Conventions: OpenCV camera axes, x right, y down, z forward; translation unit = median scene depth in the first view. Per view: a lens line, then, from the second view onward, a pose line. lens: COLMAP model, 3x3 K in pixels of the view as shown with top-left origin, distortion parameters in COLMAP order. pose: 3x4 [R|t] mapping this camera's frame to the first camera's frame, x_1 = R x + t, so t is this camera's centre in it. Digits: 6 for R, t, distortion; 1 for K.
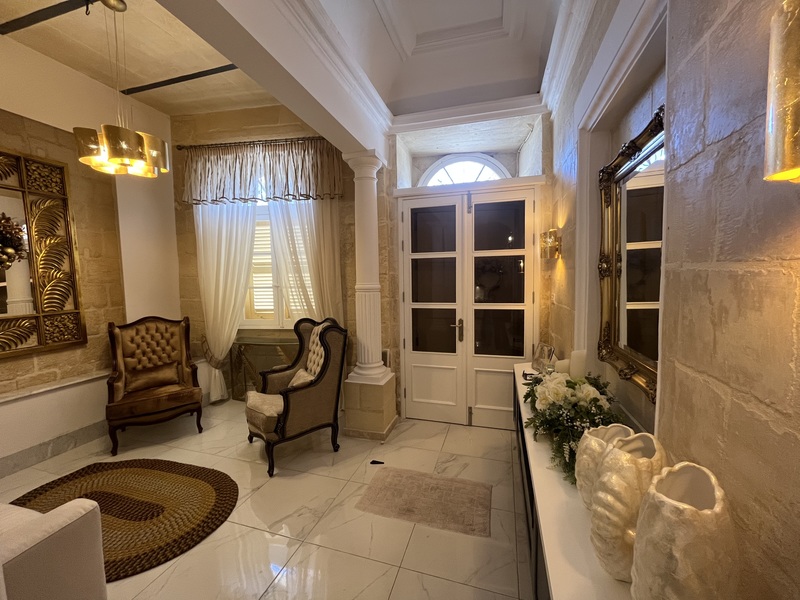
lens RADIAL K [[326.2, 0, 398.5], [0, 326.2, 301.5], [0, 0, 1]] dist [0.000085, -0.000116]
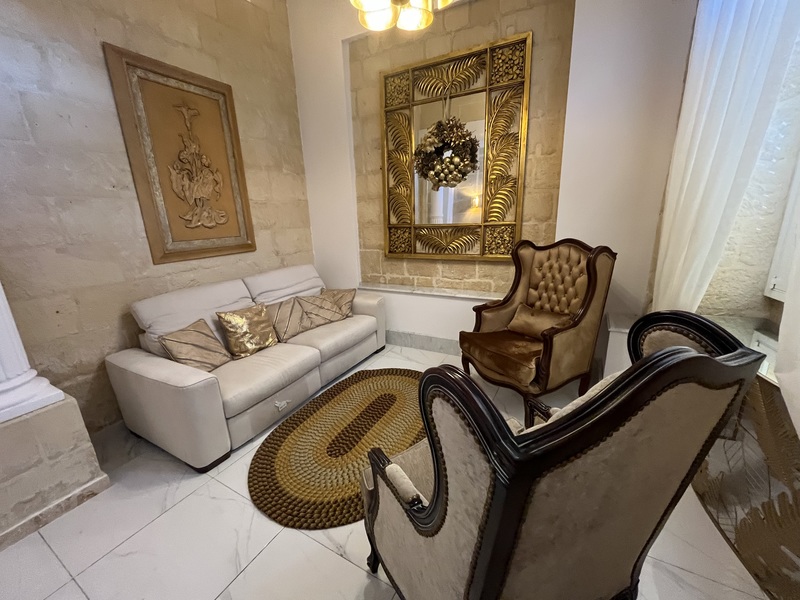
lens RADIAL K [[326.2, 0, 398.5], [0, 326.2, 301.5], [0, 0, 1]] dist [0.000085, -0.000116]
pose [[-0.216284, 0.273806, -0.937151, -0.024841], [-0.028061, 0.957730, 0.286295, -0.011636], [0.975927, 0.088219, -0.199459, 0.890304]]
